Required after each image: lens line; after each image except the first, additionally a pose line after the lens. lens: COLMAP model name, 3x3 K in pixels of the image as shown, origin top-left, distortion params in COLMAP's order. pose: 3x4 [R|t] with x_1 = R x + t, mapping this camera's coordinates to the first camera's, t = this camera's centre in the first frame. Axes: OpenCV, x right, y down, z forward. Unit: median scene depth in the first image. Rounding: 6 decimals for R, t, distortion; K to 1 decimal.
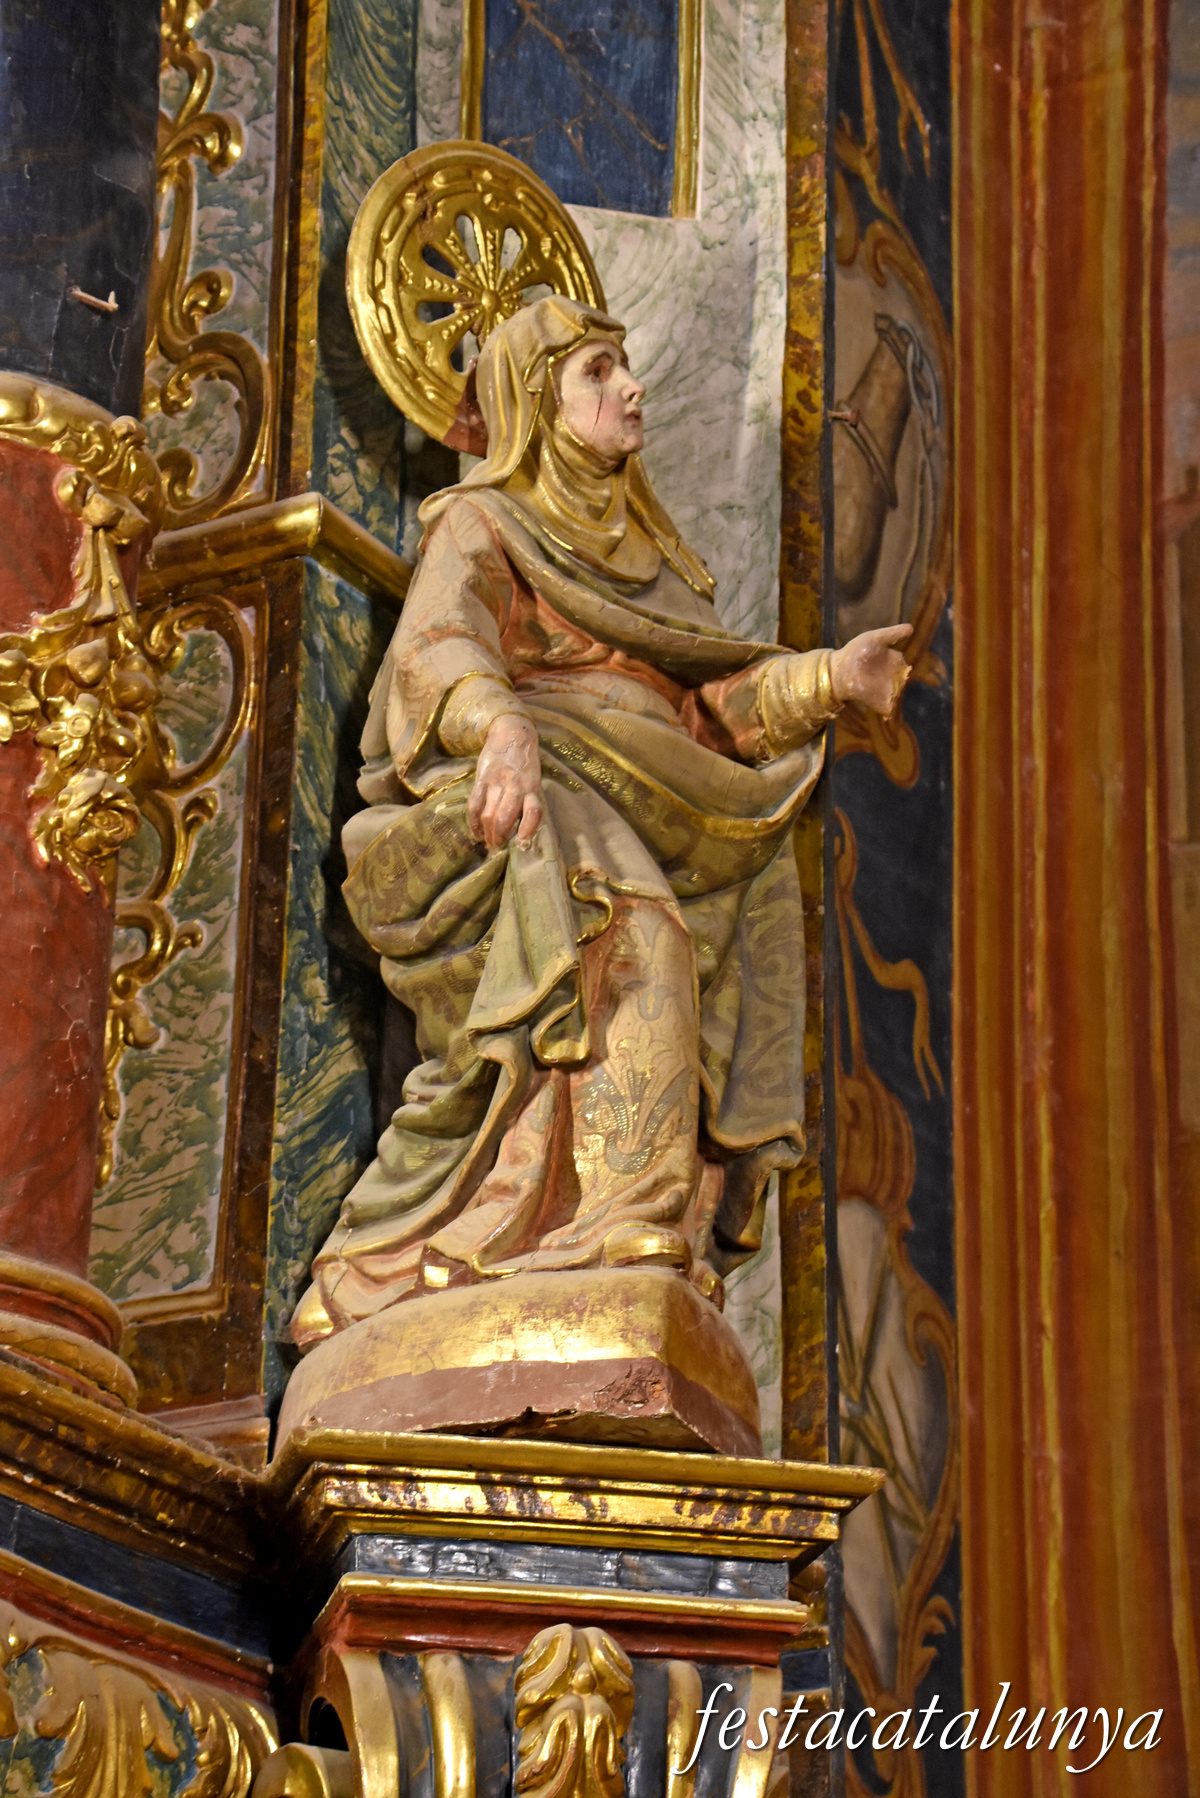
lens RADIAL K [[3888.2, 0, 579.2], [0, 3888.2, 902.6], [0, 0, 1]] dist [0.577048, 0.273027]
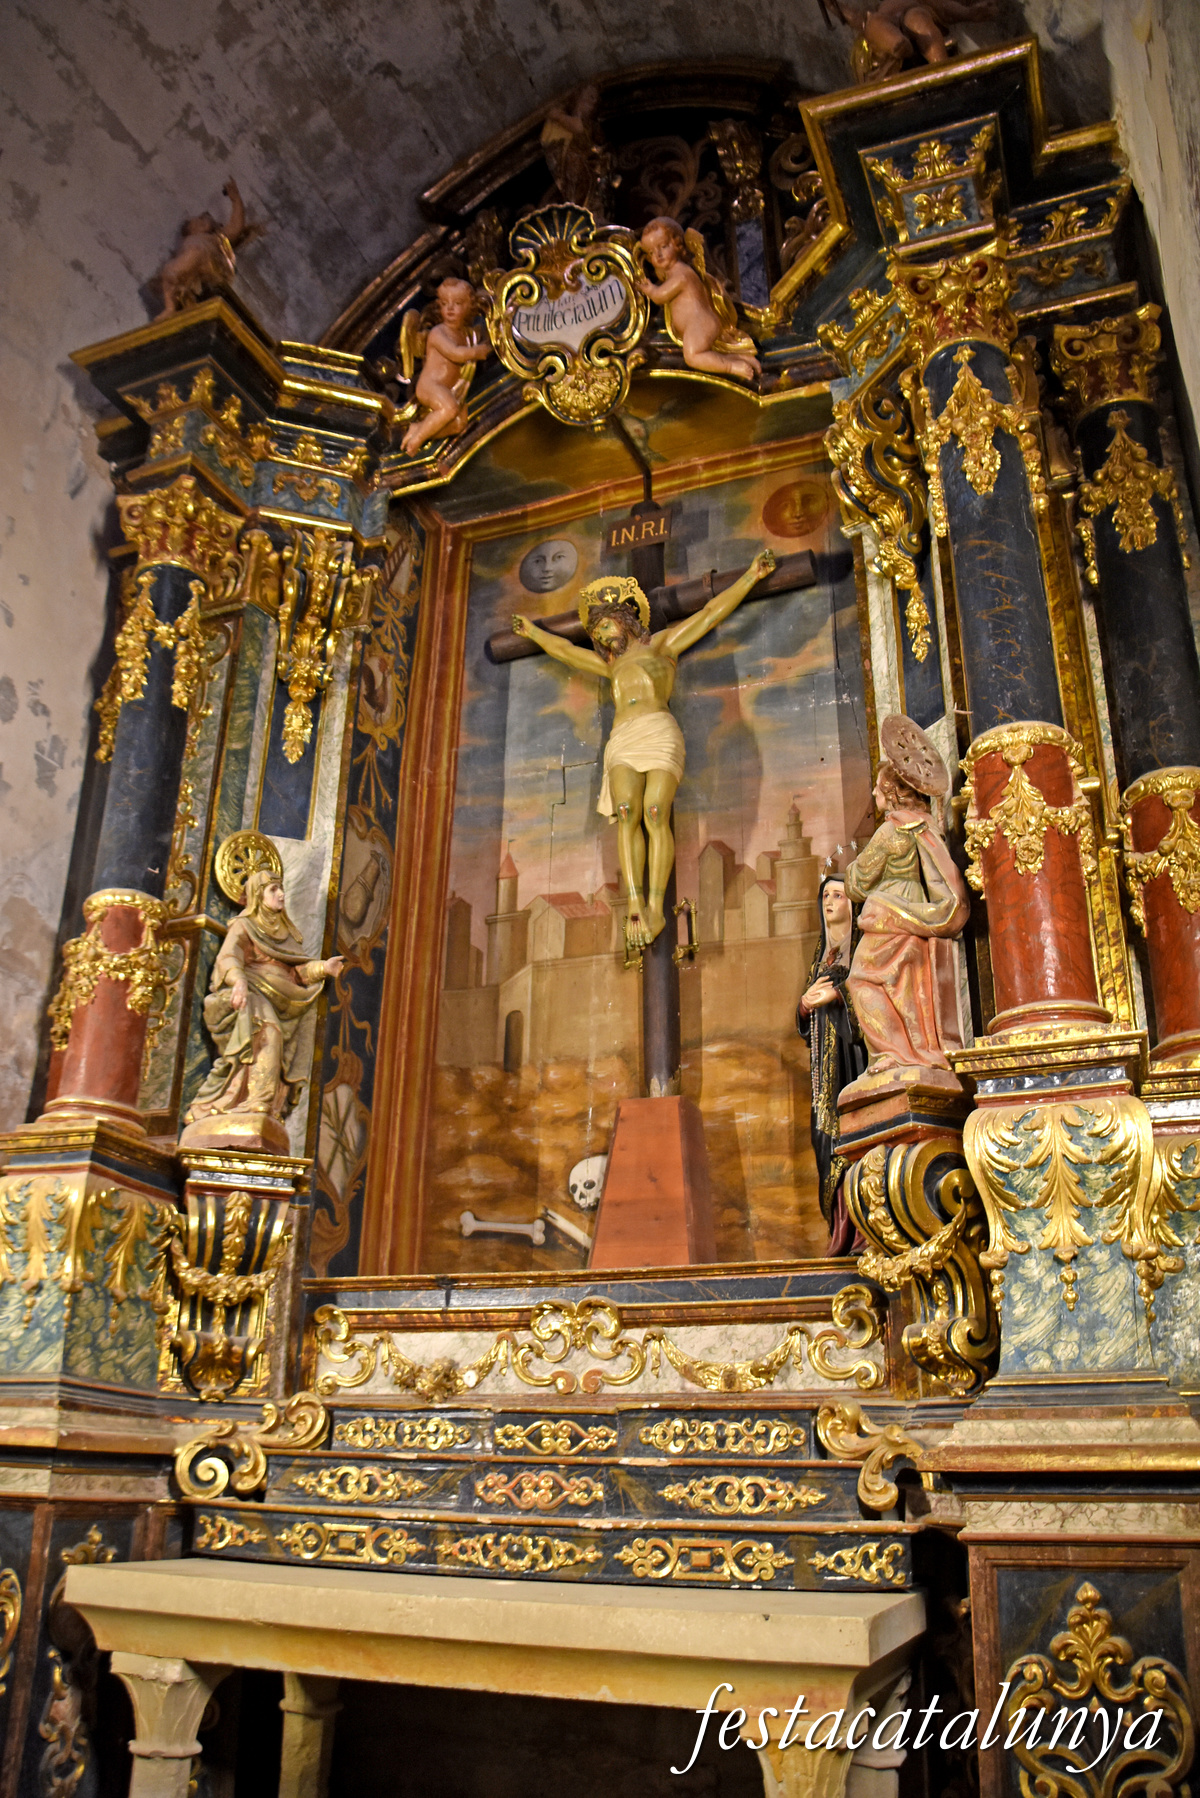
lens RADIAL K [[1409.1, 0, 600.0], [0, 1409.1, 899.0], [0, 0, 1]] dist [-0.164272, 0.099883]
pose [[0.990769, 0.046724, 0.127256, 0.162547], [-0.046592, 0.998906, -0.004016, -0.138658], [-0.127304, -0.001950, 0.991862, -0.519489]]
